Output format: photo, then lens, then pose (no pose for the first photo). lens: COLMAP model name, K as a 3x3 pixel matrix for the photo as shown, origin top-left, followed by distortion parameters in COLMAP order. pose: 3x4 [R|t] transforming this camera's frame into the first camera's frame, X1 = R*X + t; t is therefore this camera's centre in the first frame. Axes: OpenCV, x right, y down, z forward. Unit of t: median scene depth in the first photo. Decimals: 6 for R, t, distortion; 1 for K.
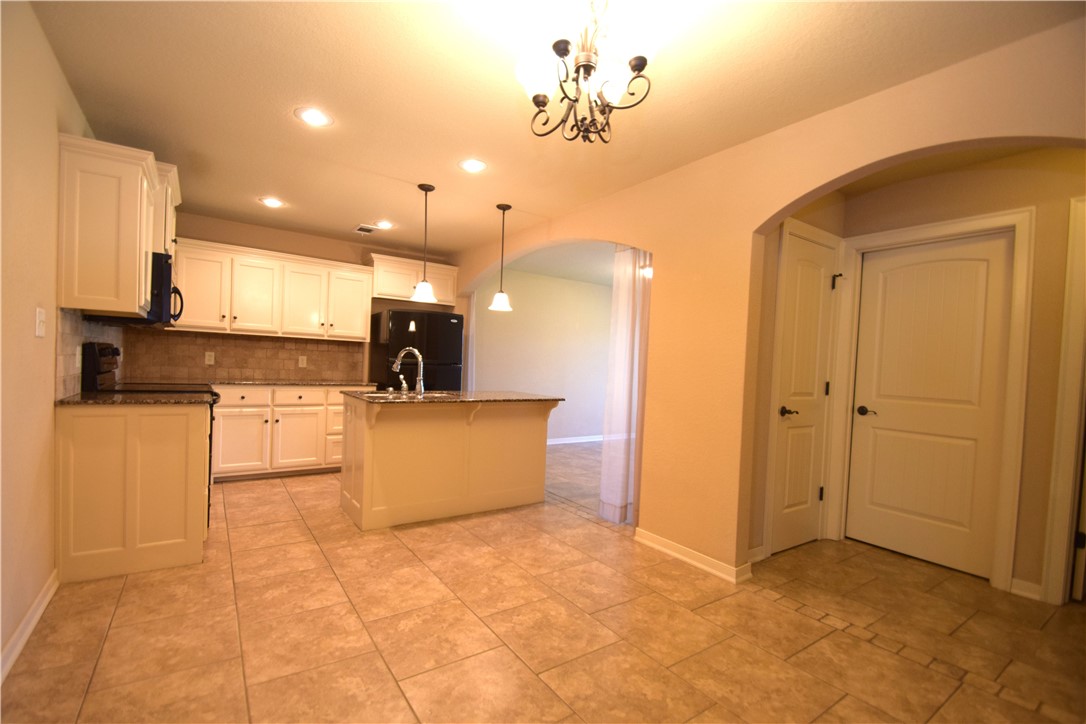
lens RADIAL K [[480.1, 0, 536.9], [0, 480.1, 371.4], [0, 0, 1]] dist [0.003786, -0.002975]
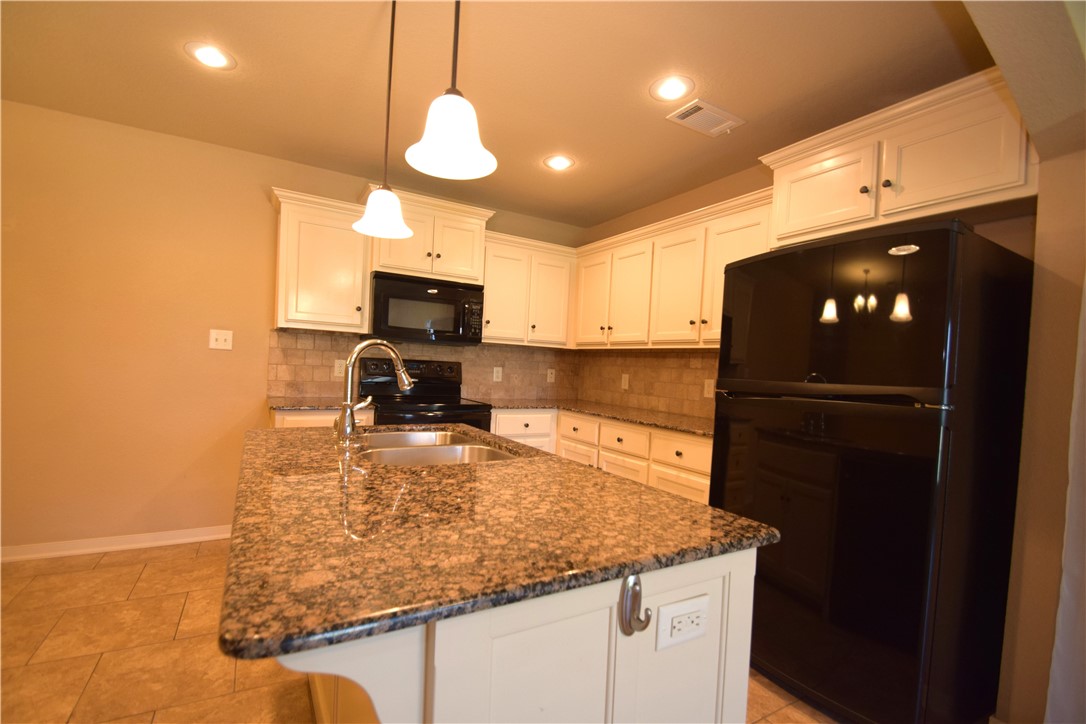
lens RADIAL K [[480.1, 0, 535.3], [0, 480.1, 374.5], [0, 0, 1]] dist [0.003786, -0.002975]
pose [[-0.088407, -0.027587, -0.995702, 0.151301], [-0.065999, 0.997582, -0.021779, -0.011449], [0.993895, 0.063790, -0.090014, 0.925075]]
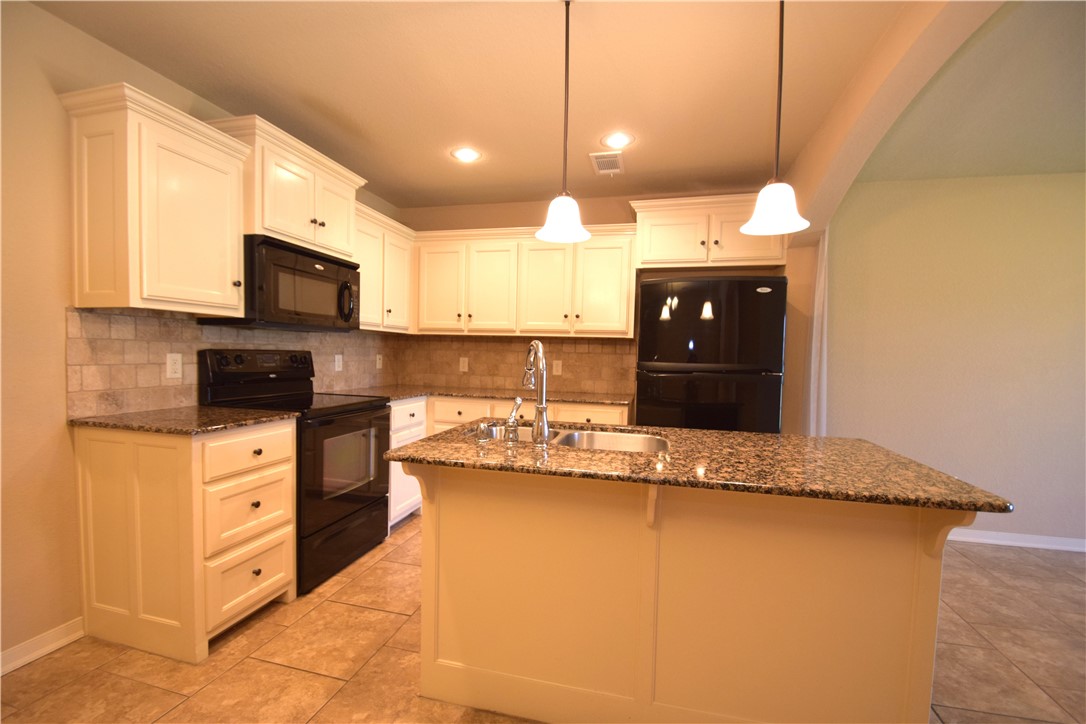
lens RADIAL K [[480.1, 0, 535.3], [0, 480.1, 373.1], [0, 0, 1]] dist [0.003786, -0.002975]
pose [[0.645864, 0.006631, -0.763424, 0.079592], [-0.009515, 0.999955, 0.000636, -0.013515], [0.763393, 0.006854, 0.645898, 0.532153]]
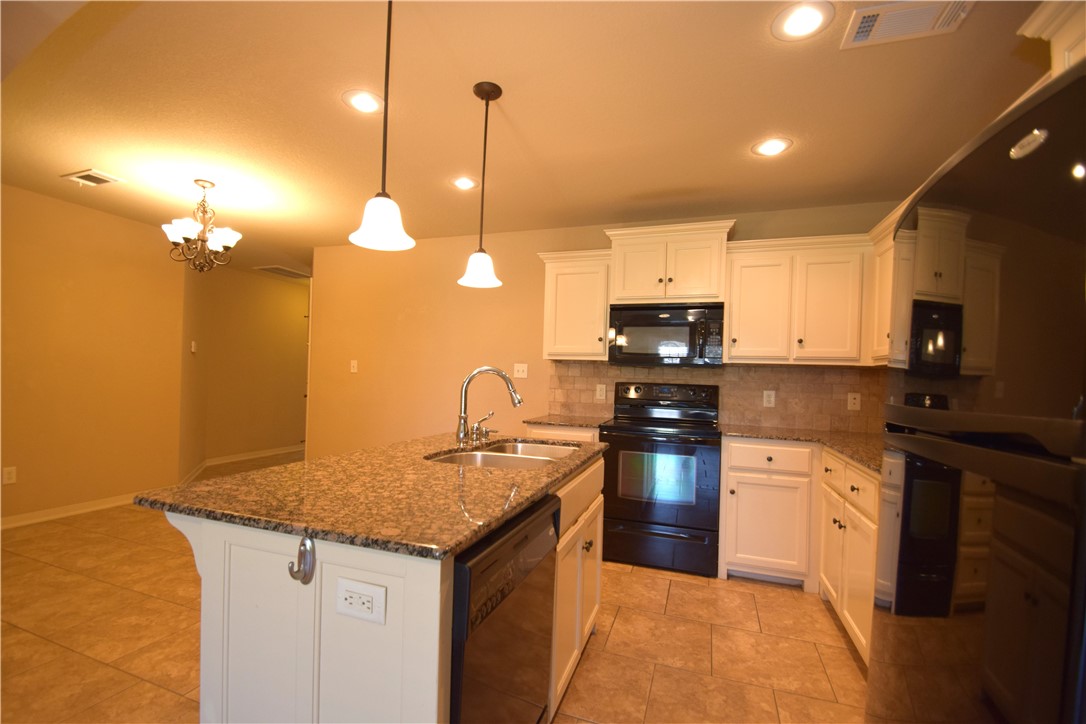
lens RADIAL K [[480.1, 0, 533.6], [0, 480.1, 373.4], [0, 0, 1]] dist [0.003786, -0.002975]
pose [[-0.815846, -0.068034, -0.574253, 0.031347], [-0.071417, 0.997307, -0.016691, -0.026711], [0.573842, 0.027394, -0.818508, 1.177901]]
